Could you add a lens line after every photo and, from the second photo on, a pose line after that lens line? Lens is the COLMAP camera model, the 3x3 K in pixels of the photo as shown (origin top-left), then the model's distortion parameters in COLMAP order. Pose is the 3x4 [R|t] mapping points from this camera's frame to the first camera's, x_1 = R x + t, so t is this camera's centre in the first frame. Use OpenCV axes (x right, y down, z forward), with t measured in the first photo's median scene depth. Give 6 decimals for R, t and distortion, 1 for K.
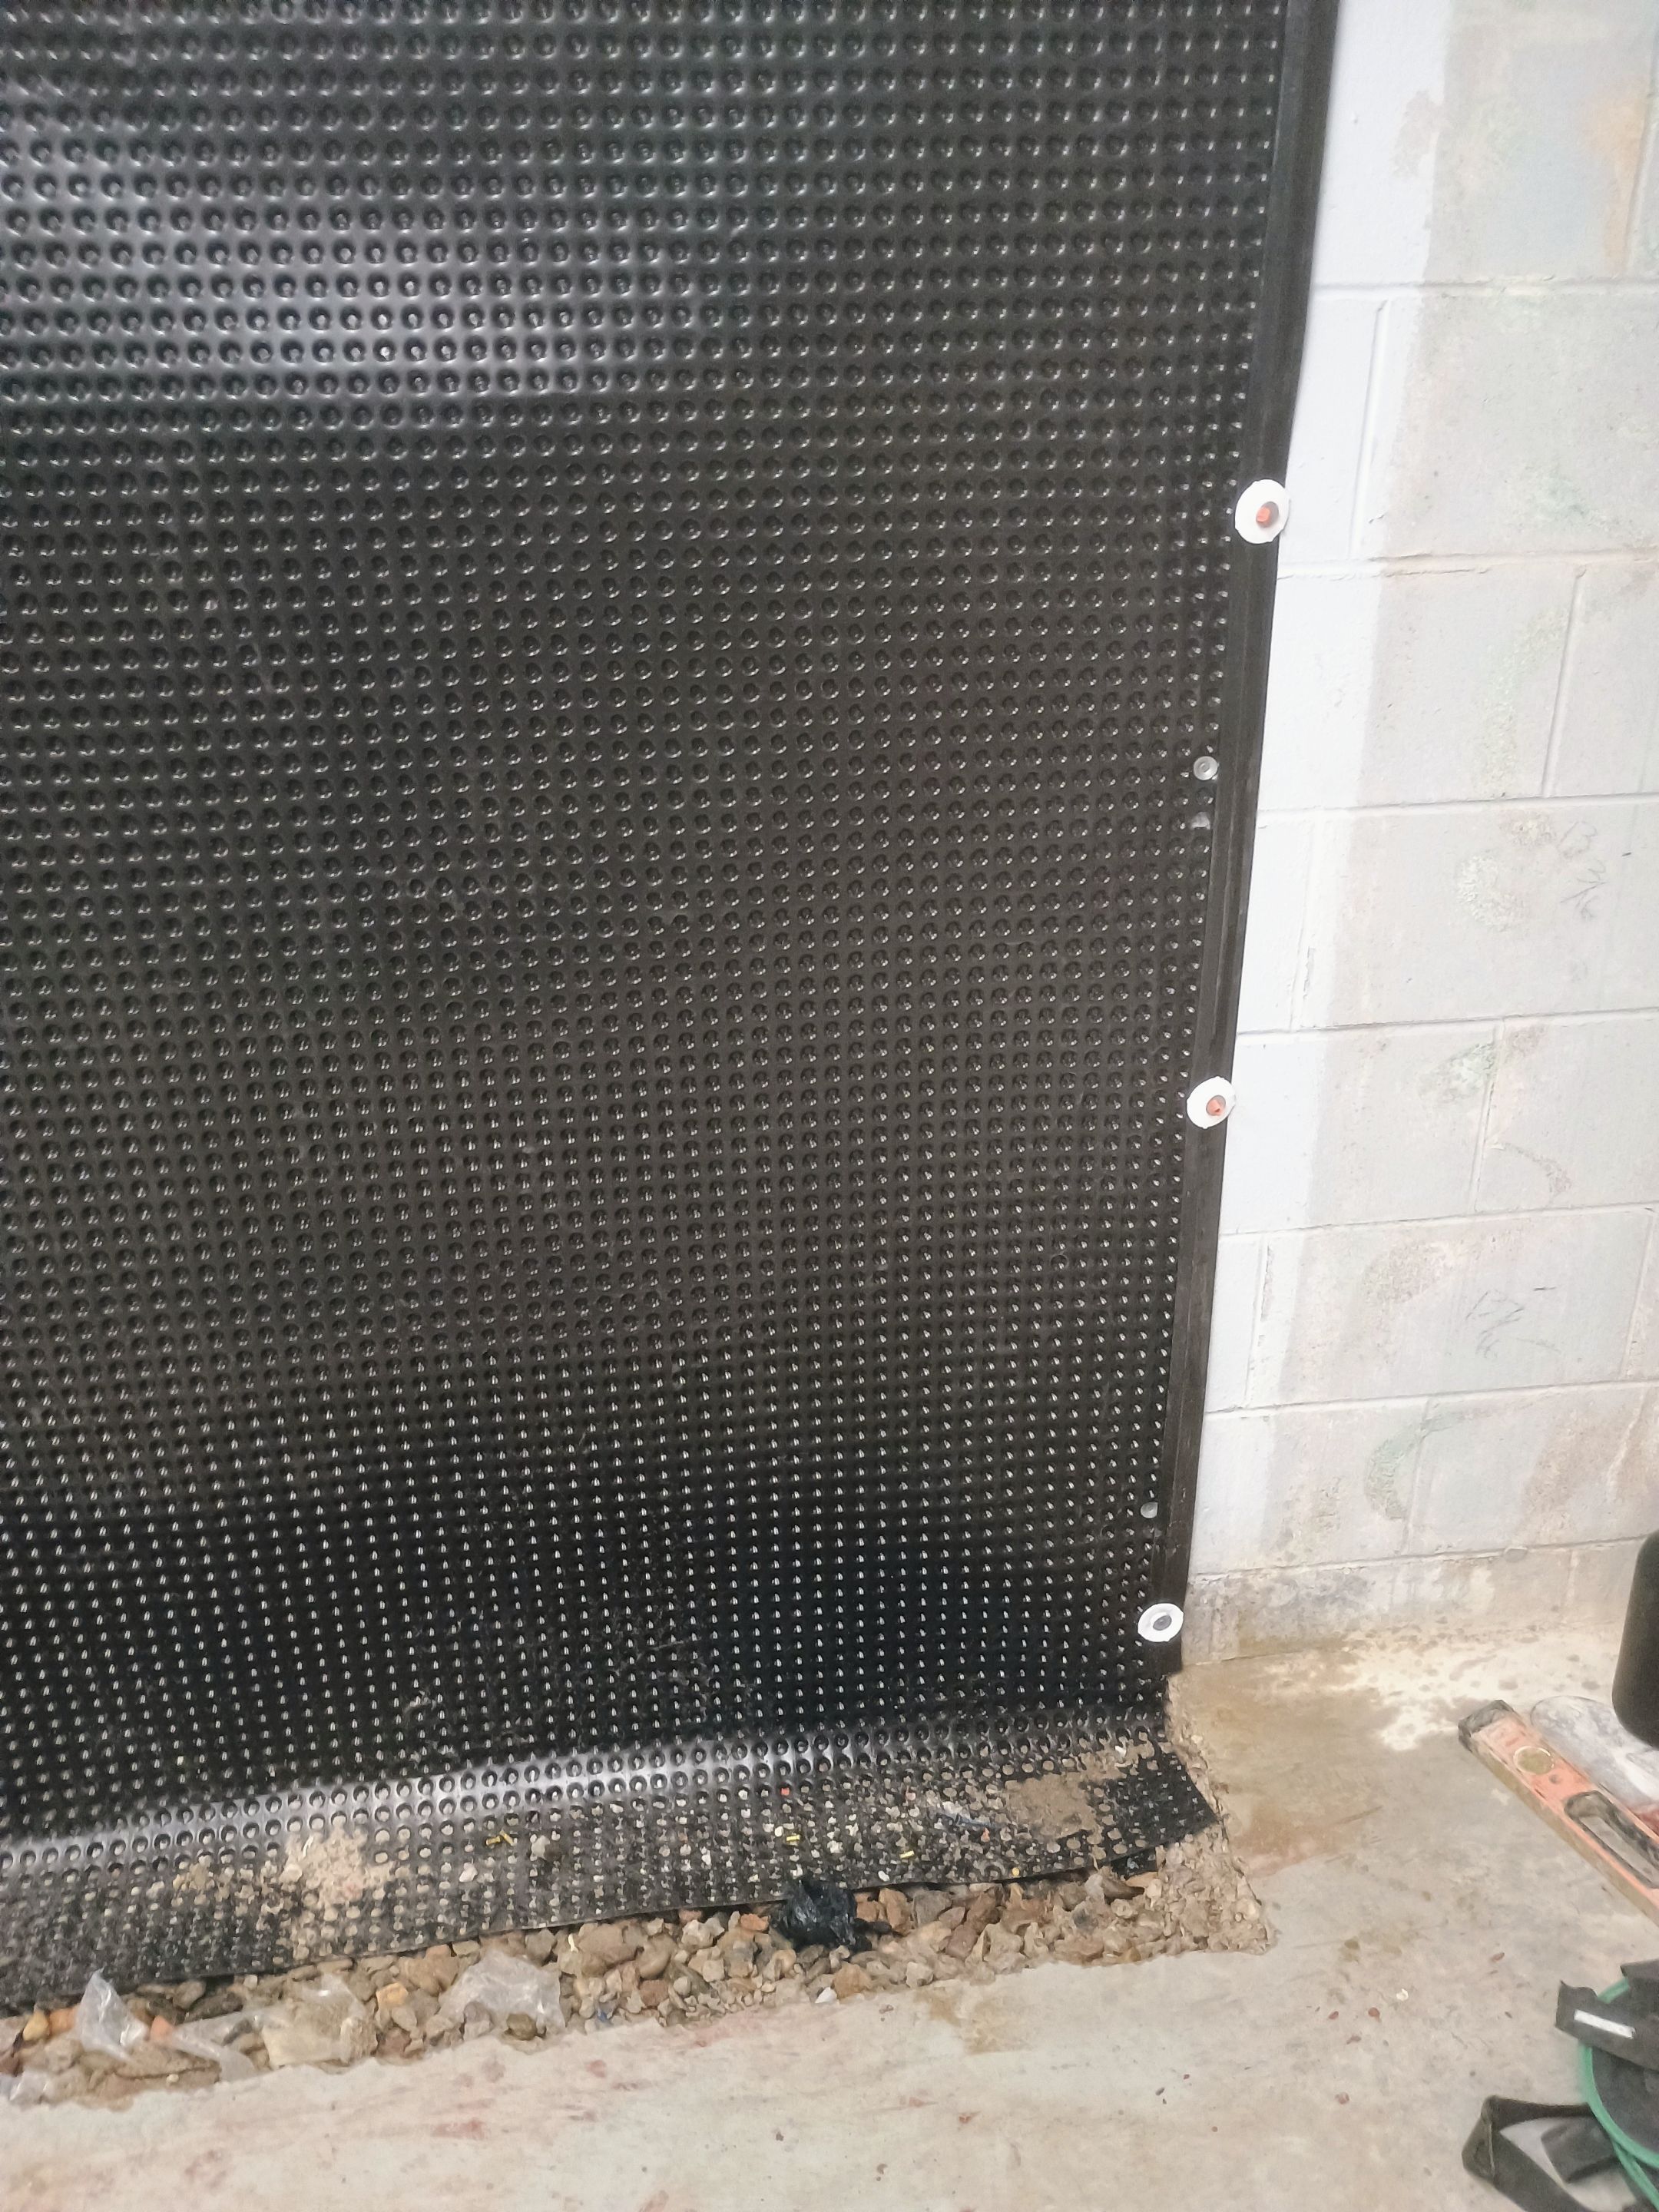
lens RADIAL K [[1914.6, 0, 825.4], [0, 1914.6, 1106.7], [0, 0, 1]] dist [0.077984, -0.088874]
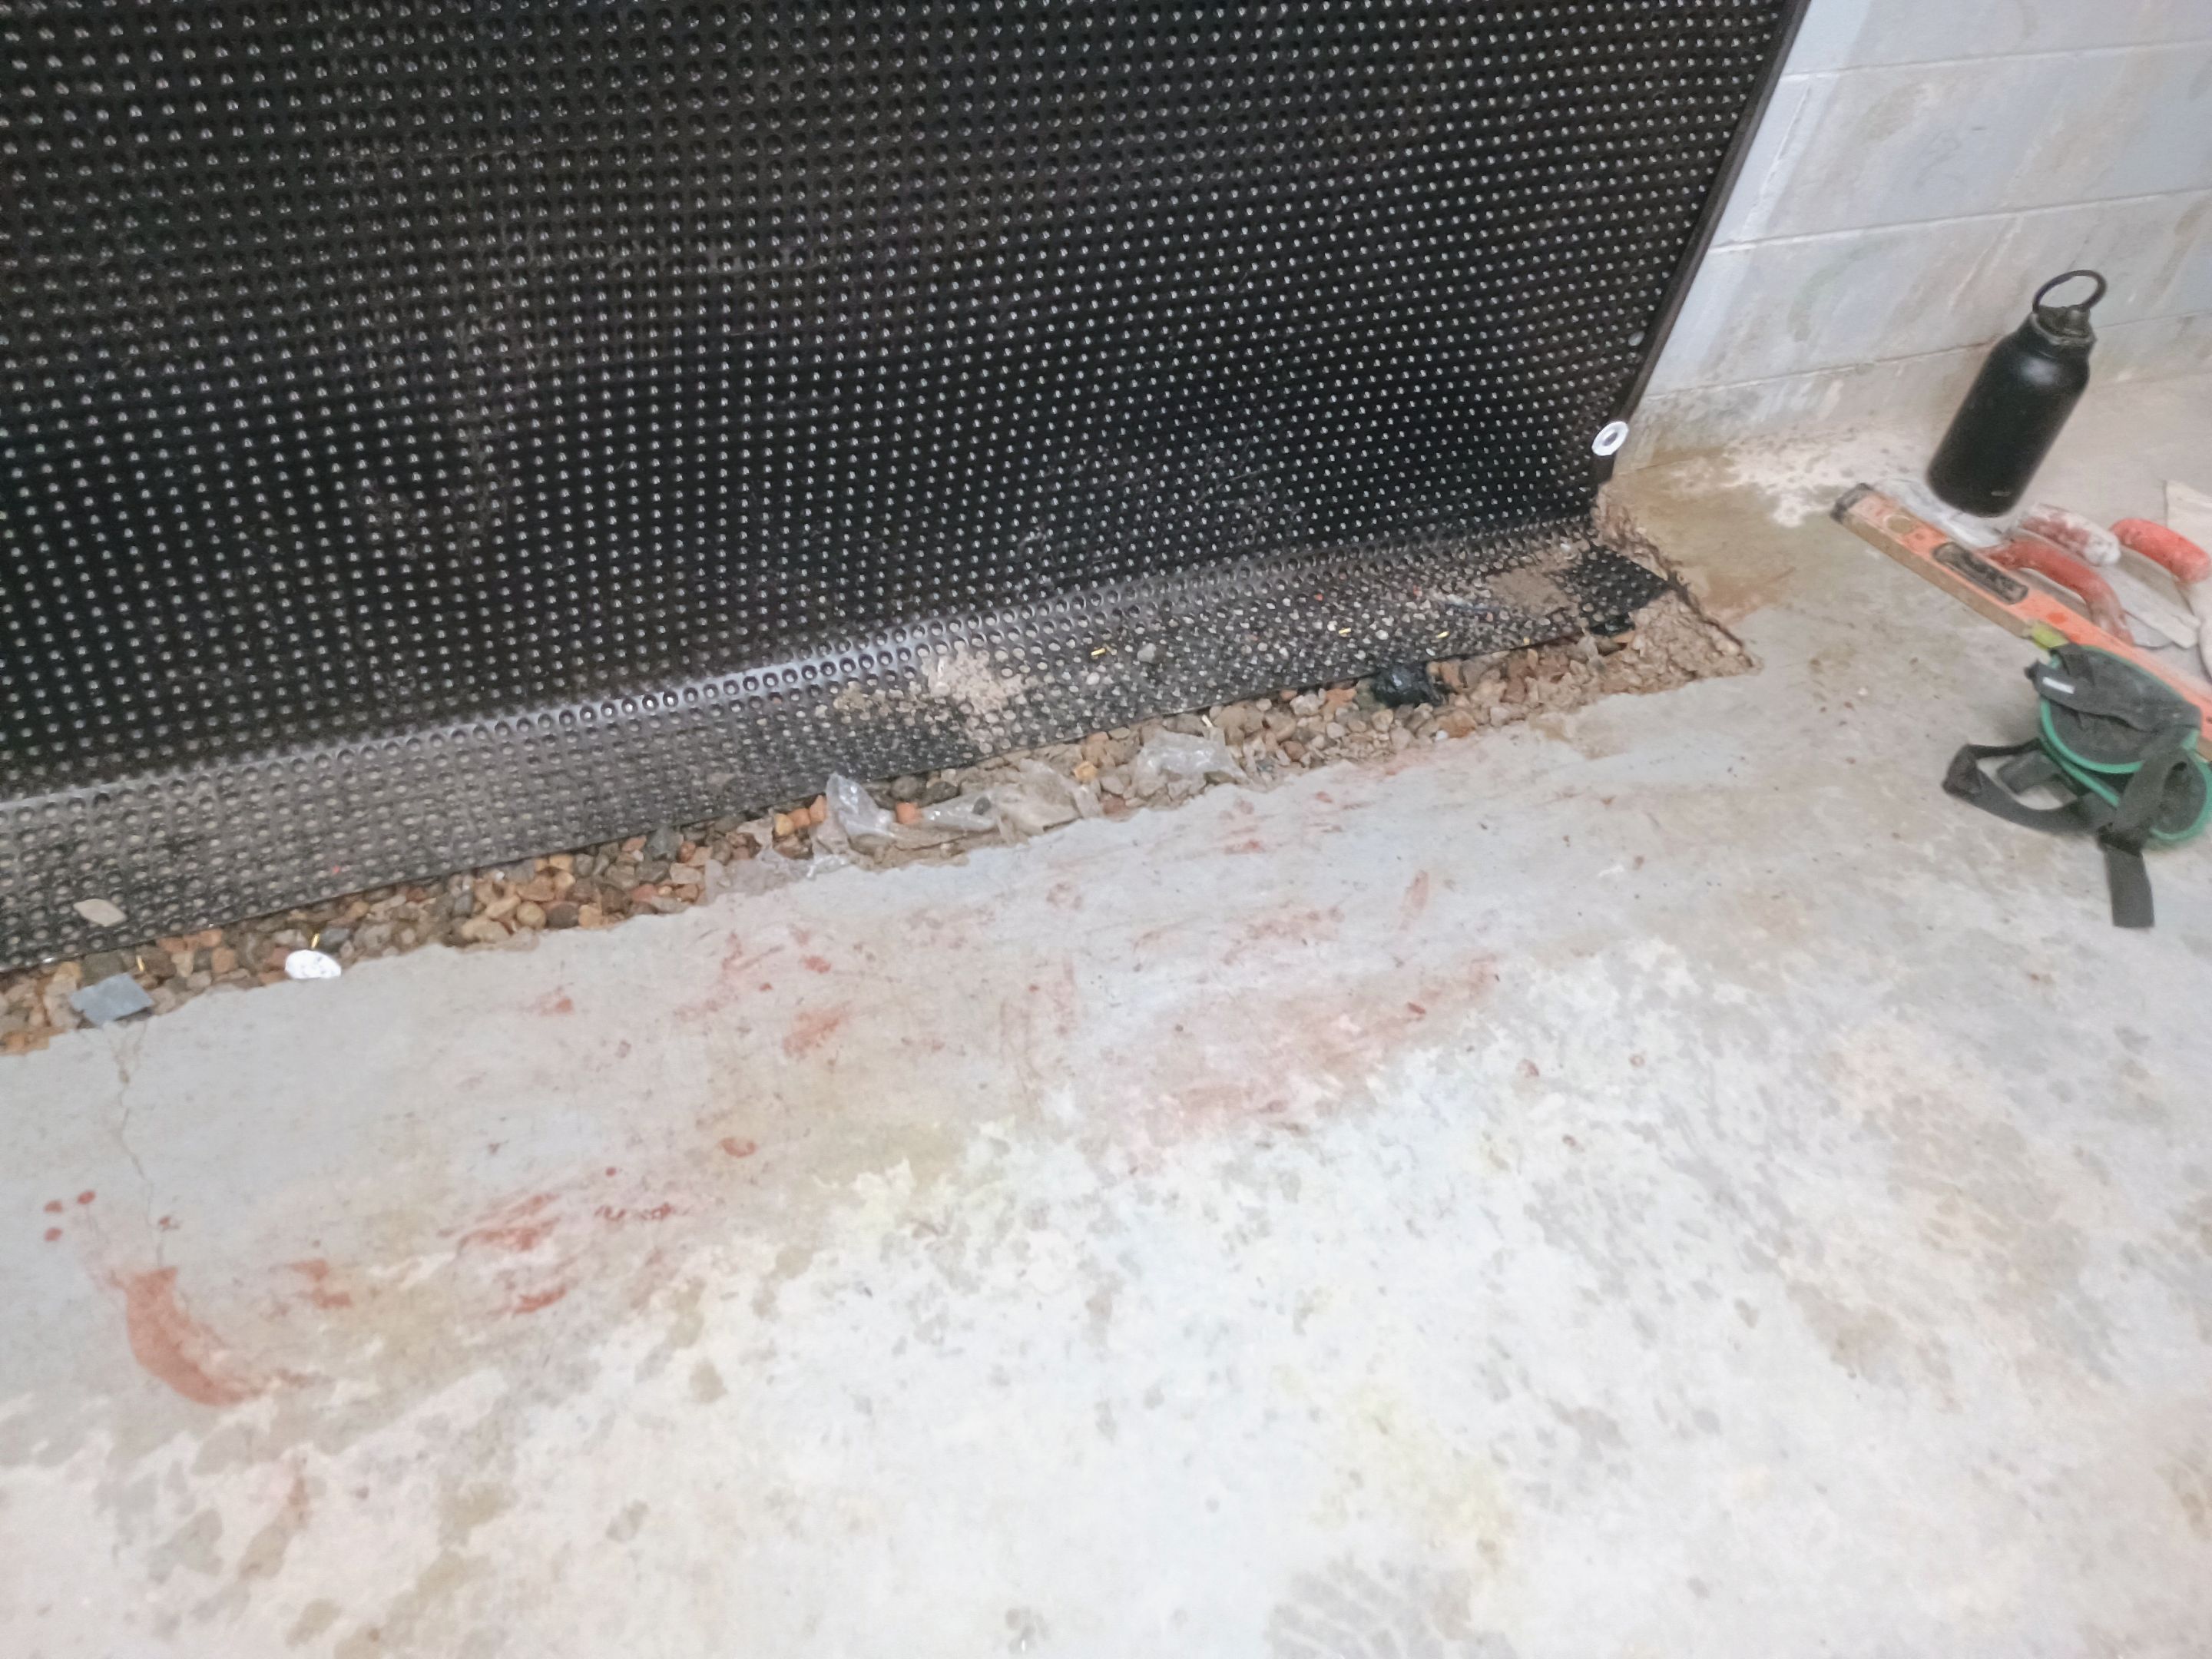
lens RADIAL K [[1877.6, 0, 1044.1], [0, 1877.6, 832.4], [0, 0, 1]] dist [0.067083, -0.079029]
pose [[0.953523, -0.099887, 0.284282, -0.601752], [-0.020715, 0.919494, 0.392559, 0.051605], [-0.300607, -0.380203, 0.874689, 0.006777]]
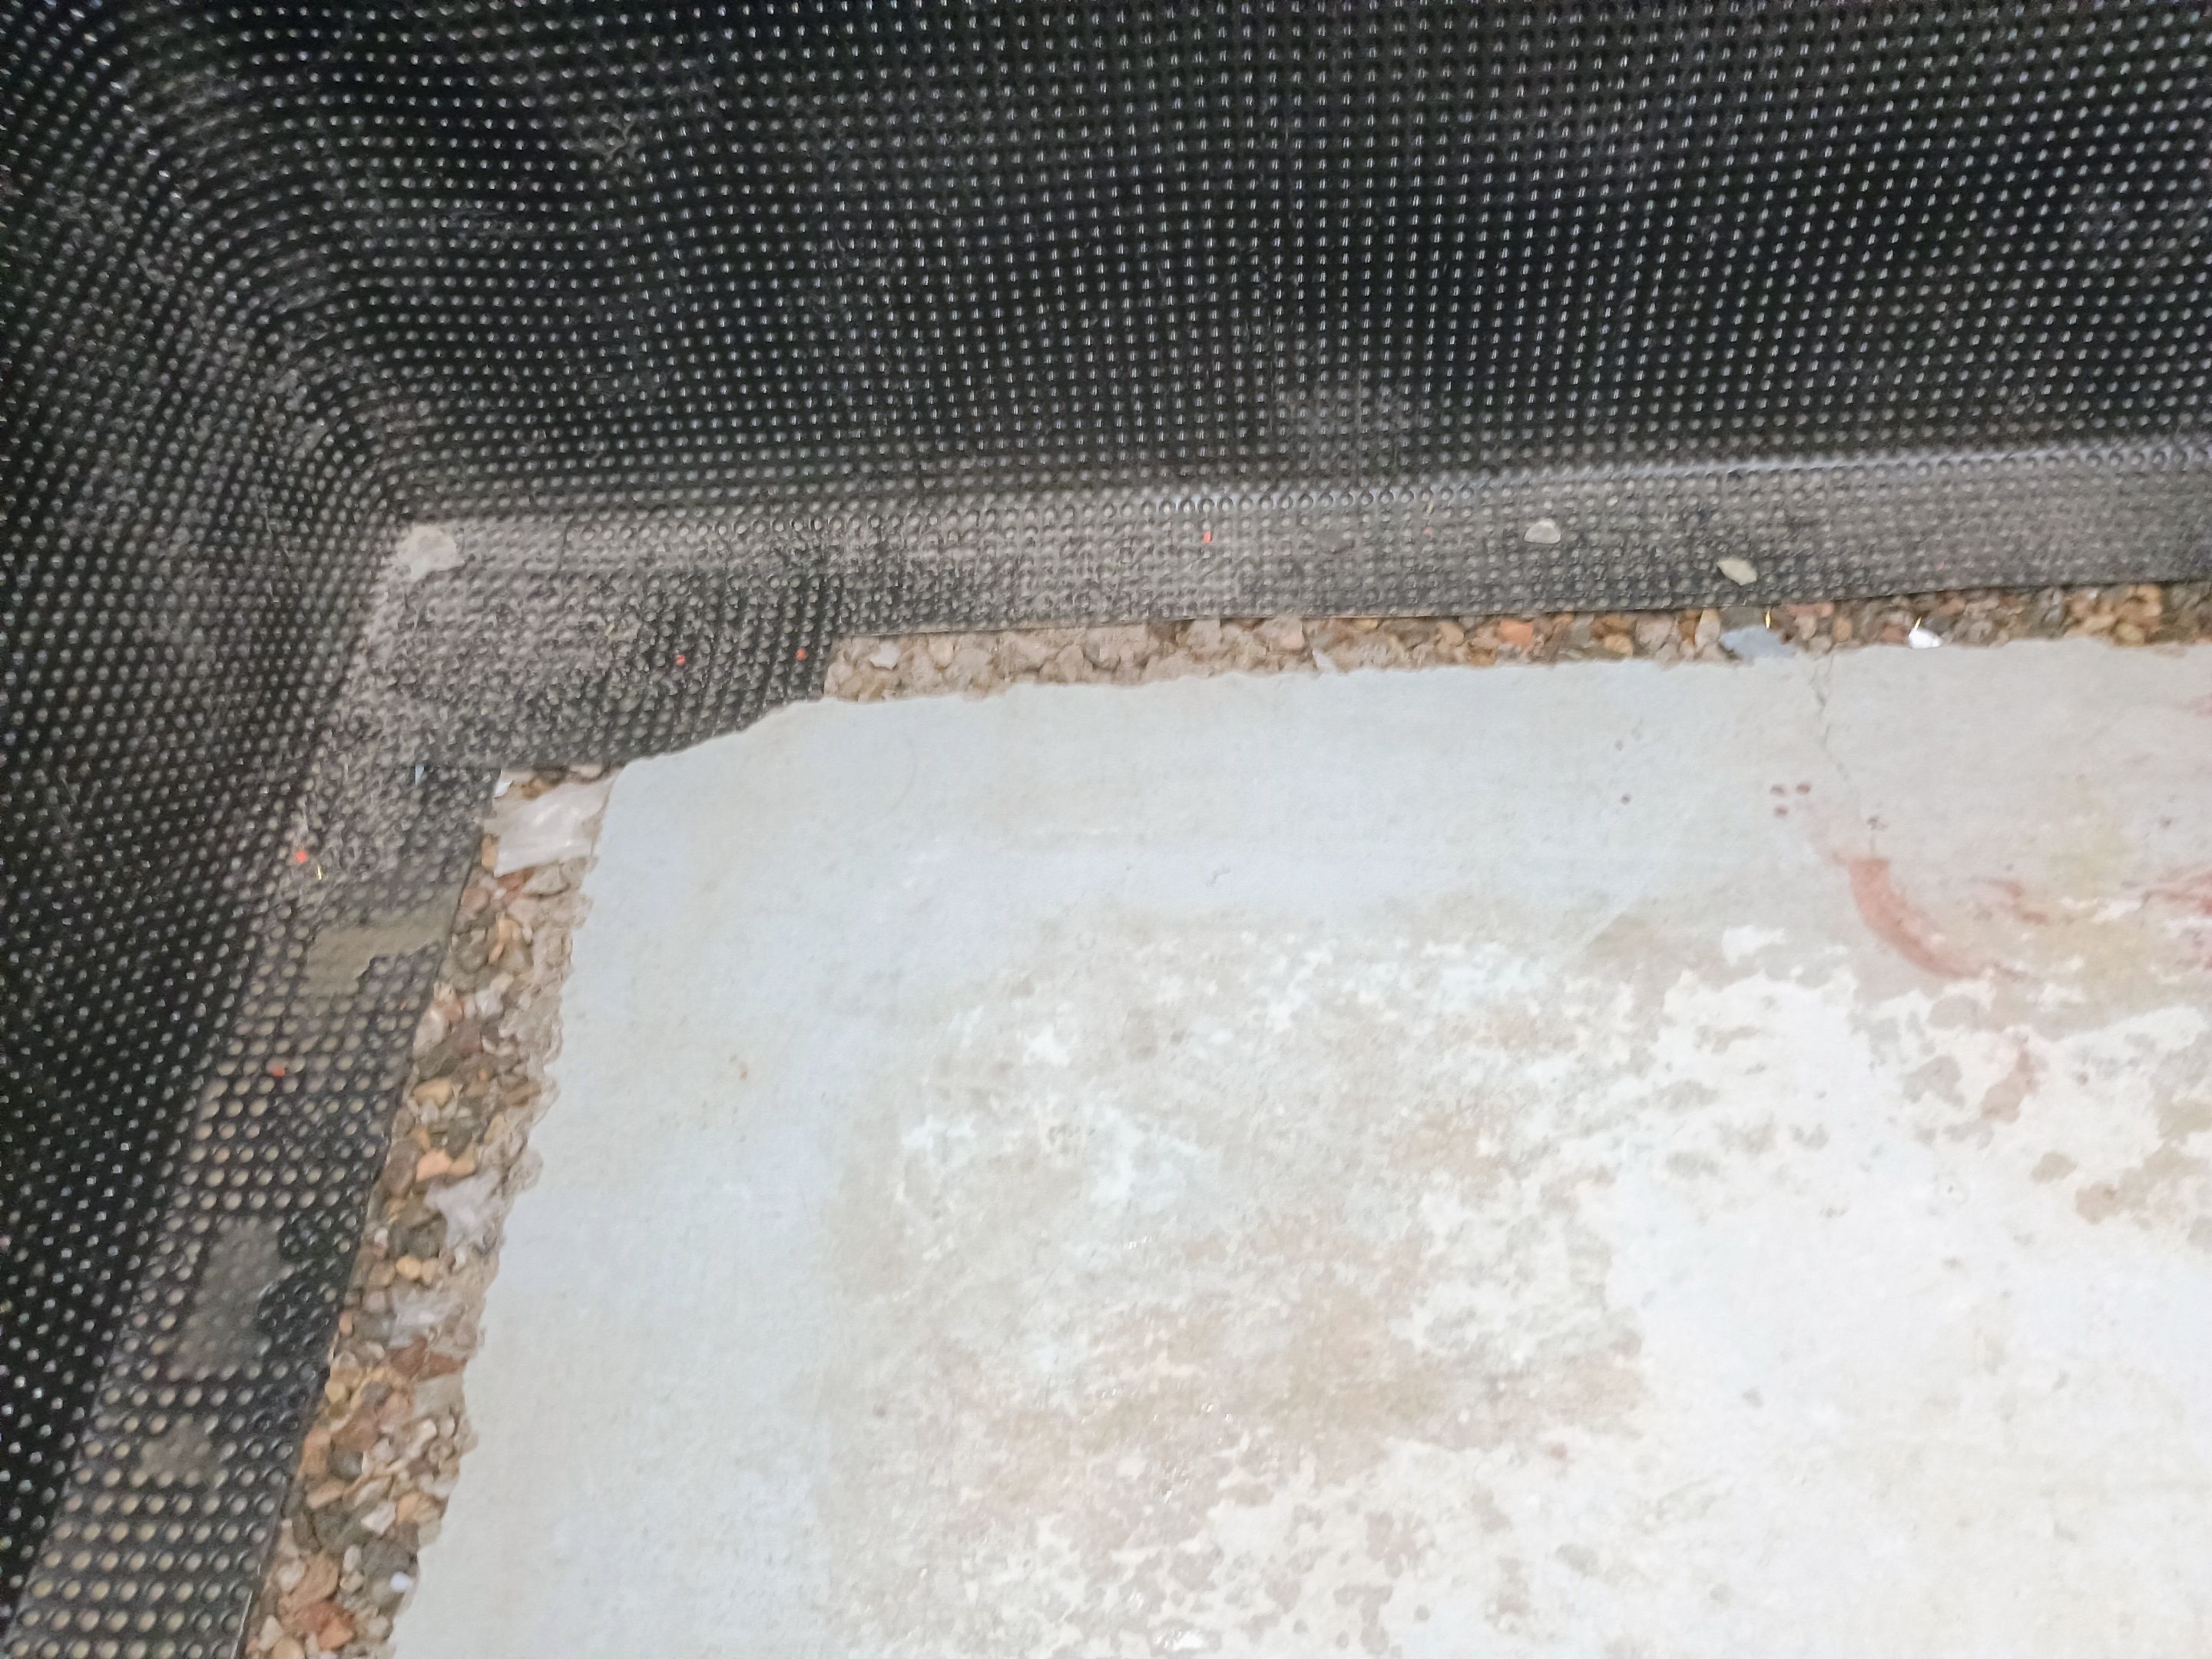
lens RADIAL K [[1914.6, 0, 1105.5], [0, 1914.6, 826.4], [0, 0, 1]] dist [0.077984, -0.088874]
pose [[0.987280, 0.077012, -0.139094, -1.005794], [-0.006025, 0.892351, 0.451302, 0.110721], [0.158876, -0.444723, 0.881464, -0.137283]]
